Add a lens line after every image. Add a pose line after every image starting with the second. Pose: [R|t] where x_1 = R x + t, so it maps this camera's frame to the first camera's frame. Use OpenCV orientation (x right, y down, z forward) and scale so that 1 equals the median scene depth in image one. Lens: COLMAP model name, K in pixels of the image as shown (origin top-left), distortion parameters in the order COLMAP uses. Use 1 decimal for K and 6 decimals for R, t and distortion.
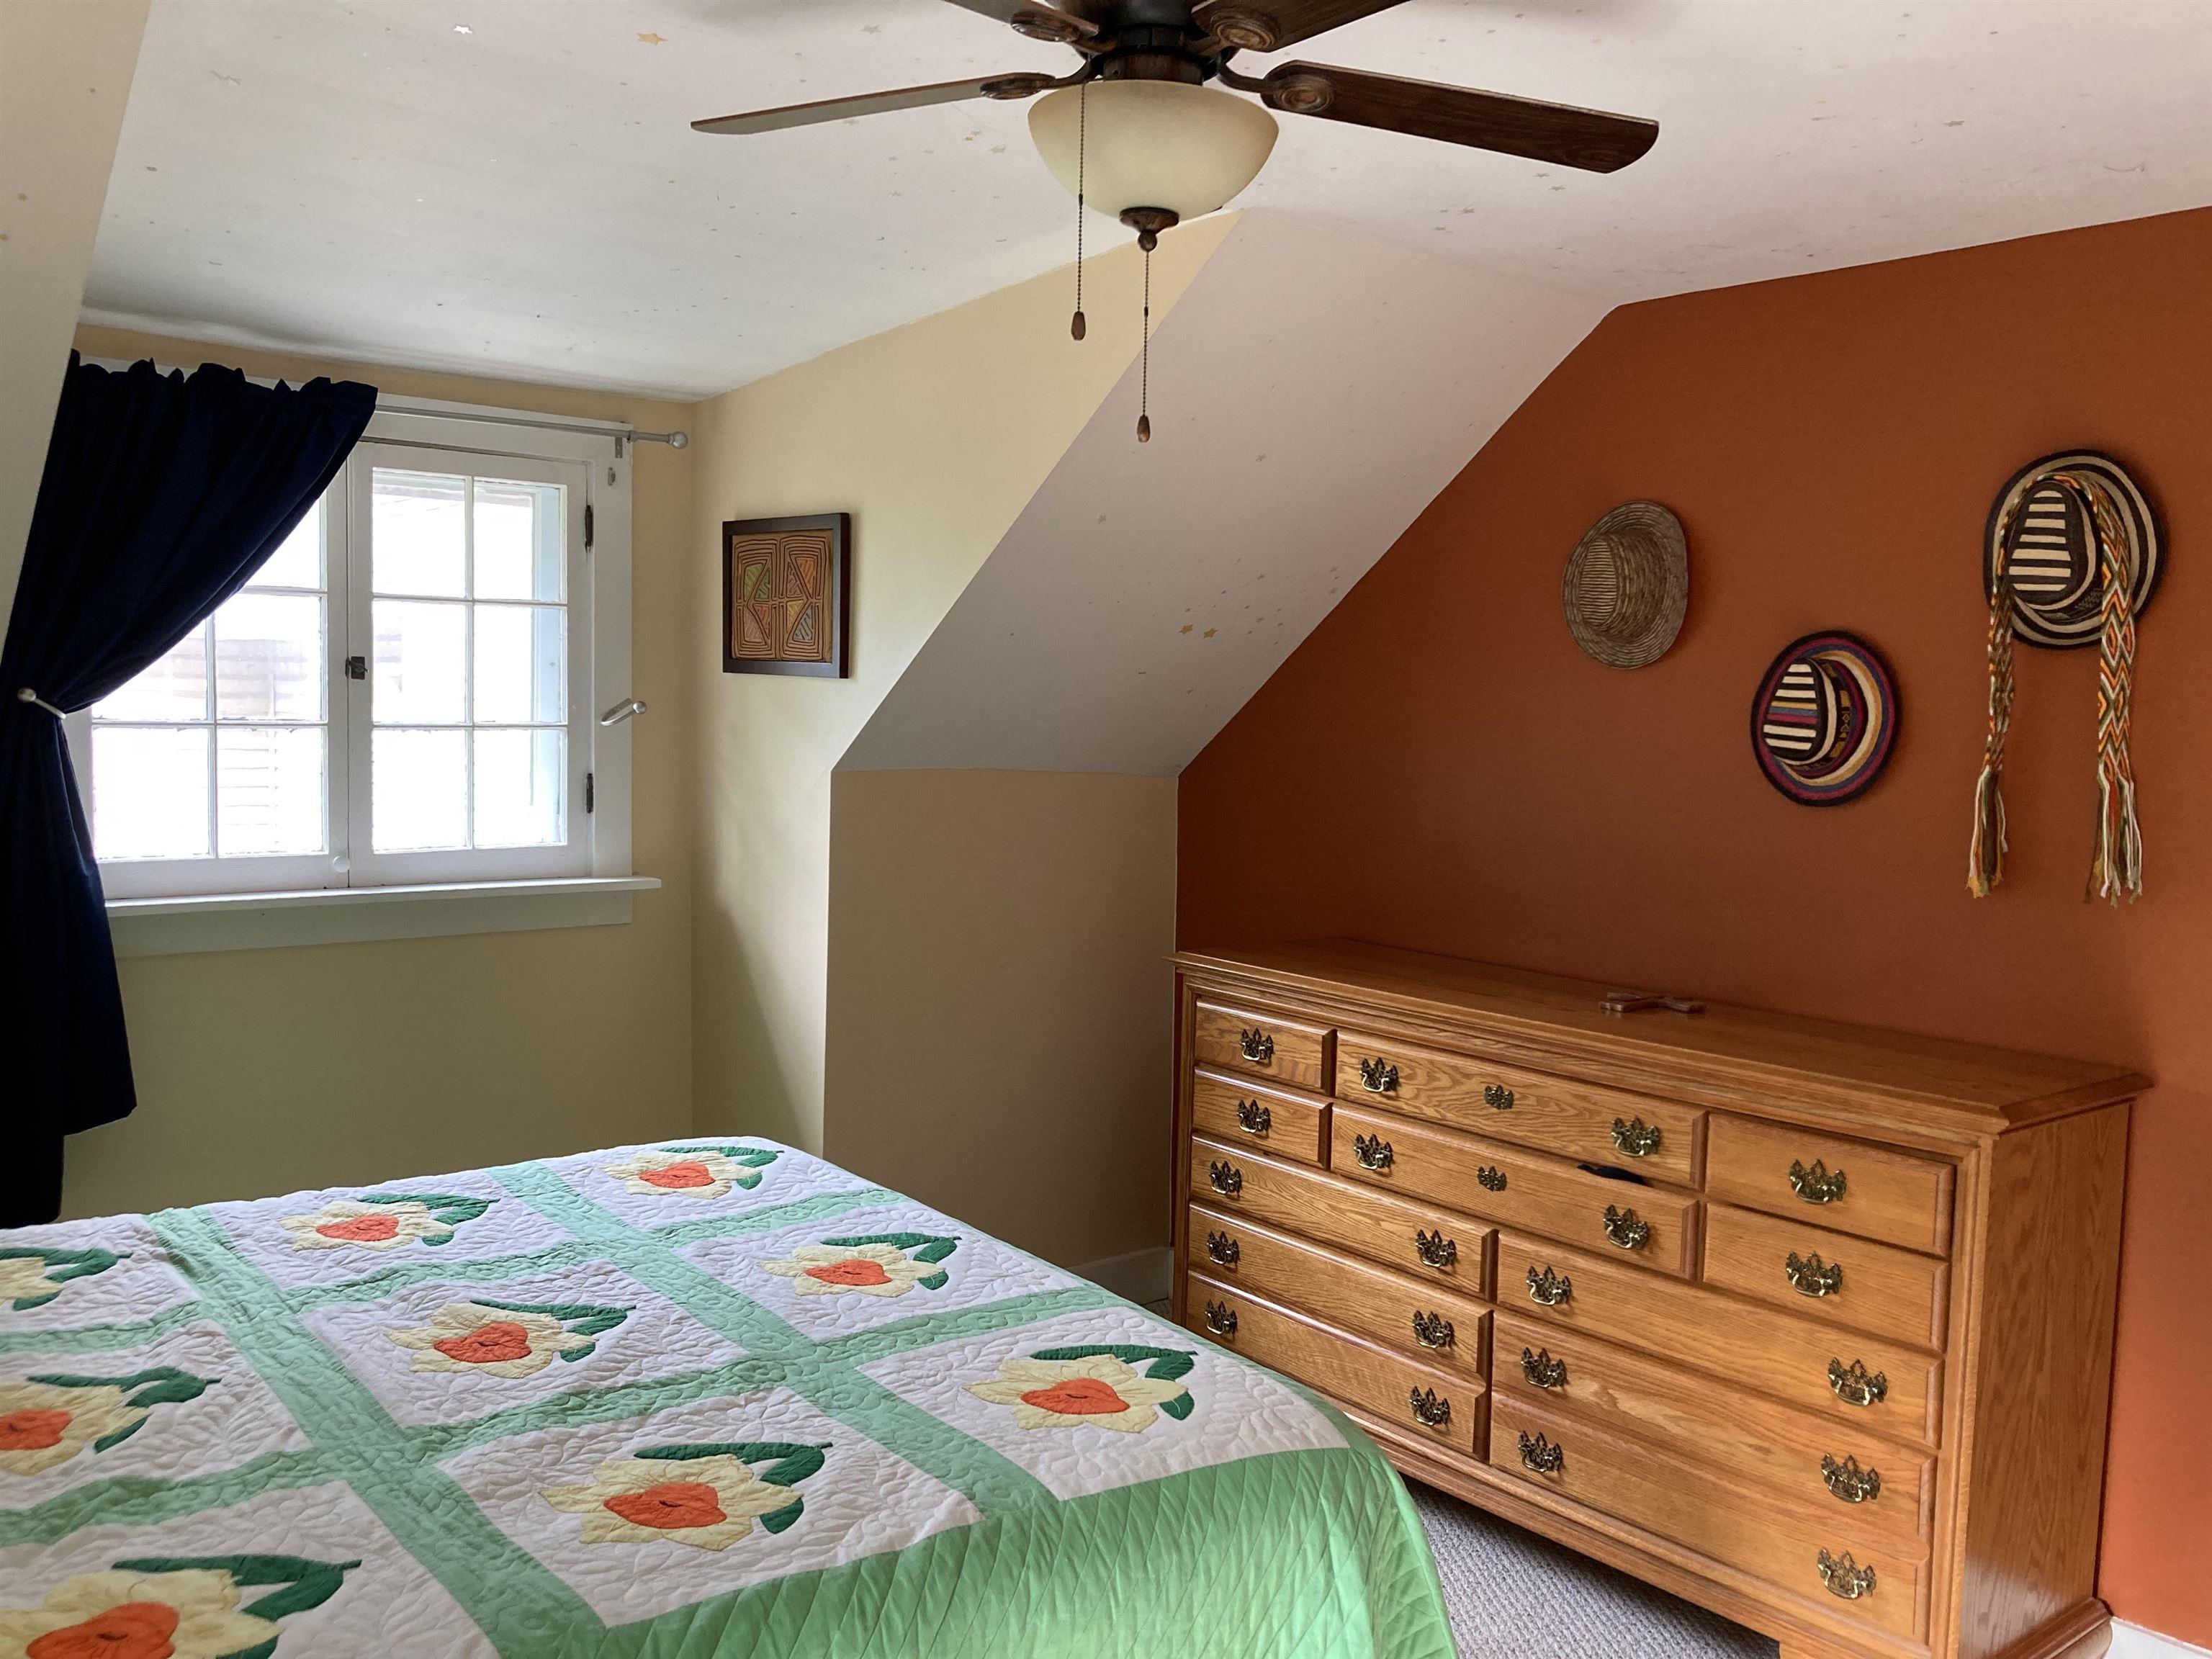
lens RADIAL K [[1795.5, 0, 1094.0], [0, 1795.5, 829.7], [0, 0, 1]] dist [0.039256, -0.052287]
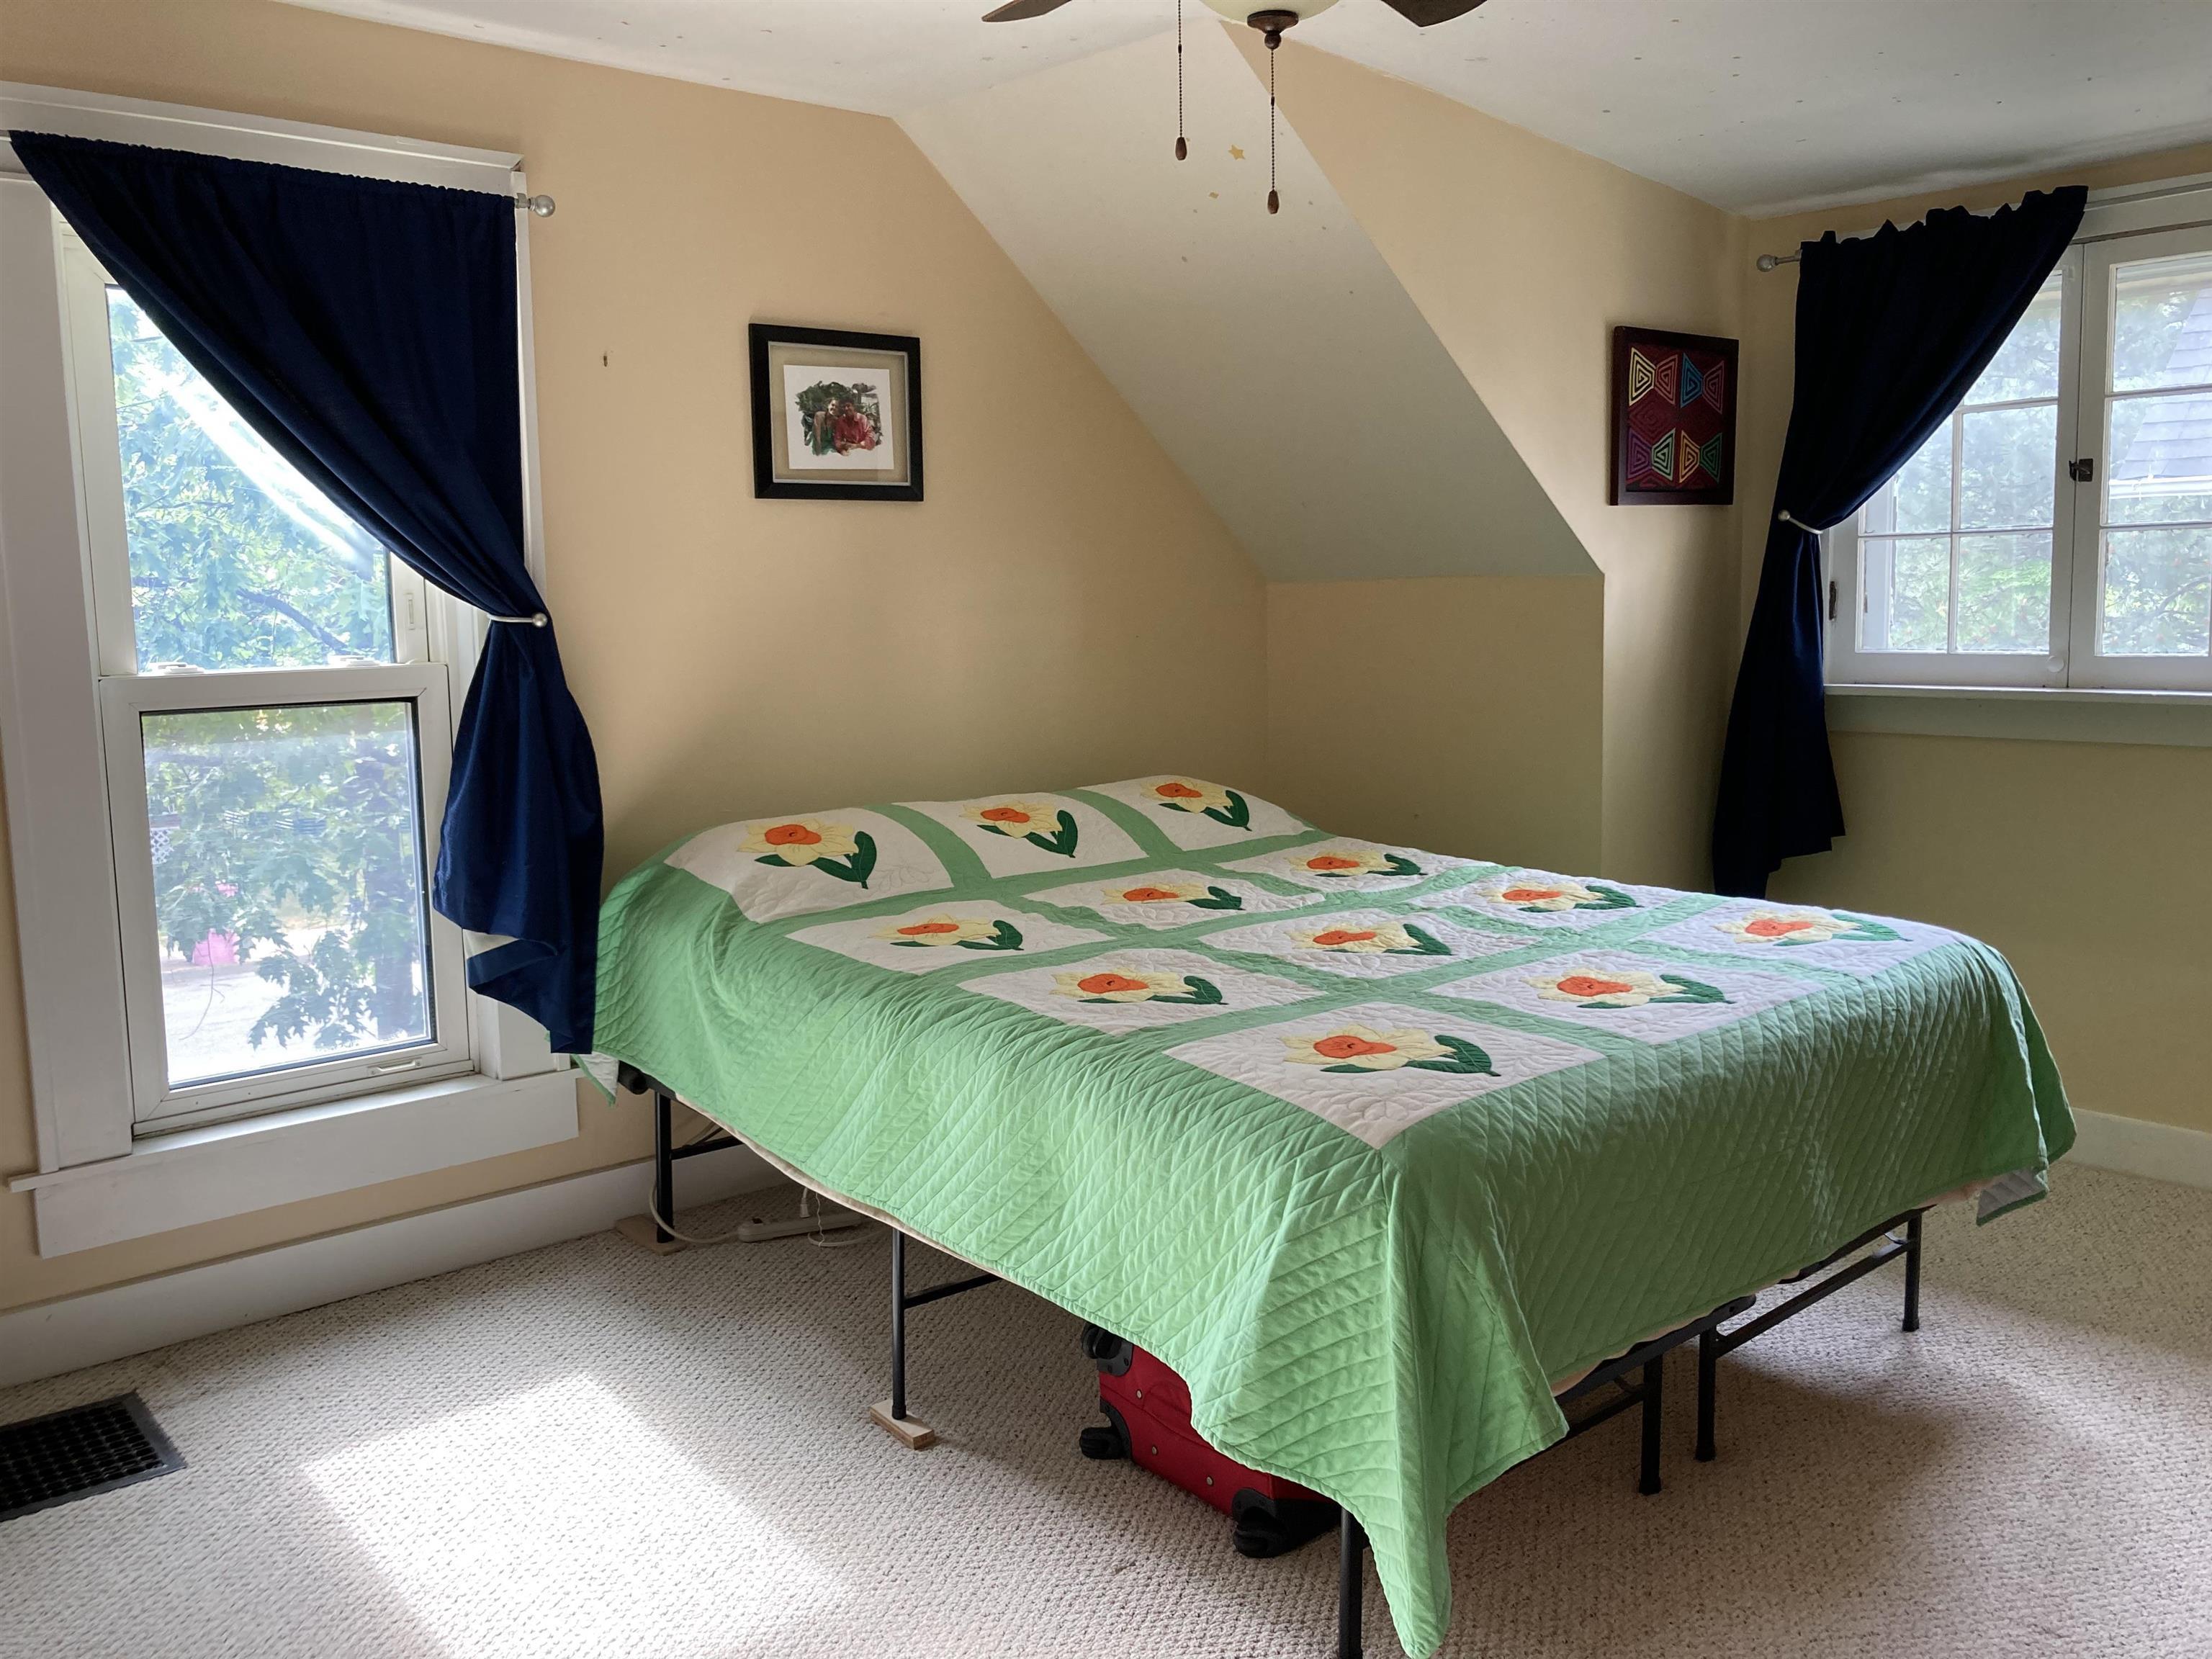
lens RADIAL K [[1795.5, 0, 1094.0], [0, 1795.5, 829.7], [0, 0, 1]] dist [0.039256, -0.052287]
pose [[0.002513, 0.106008, -0.994362, 0.649222], [-0.052460, 0.993010, 0.105731, 0.034296], [0.998620, 0.051899, 0.008056, 0.467258]]
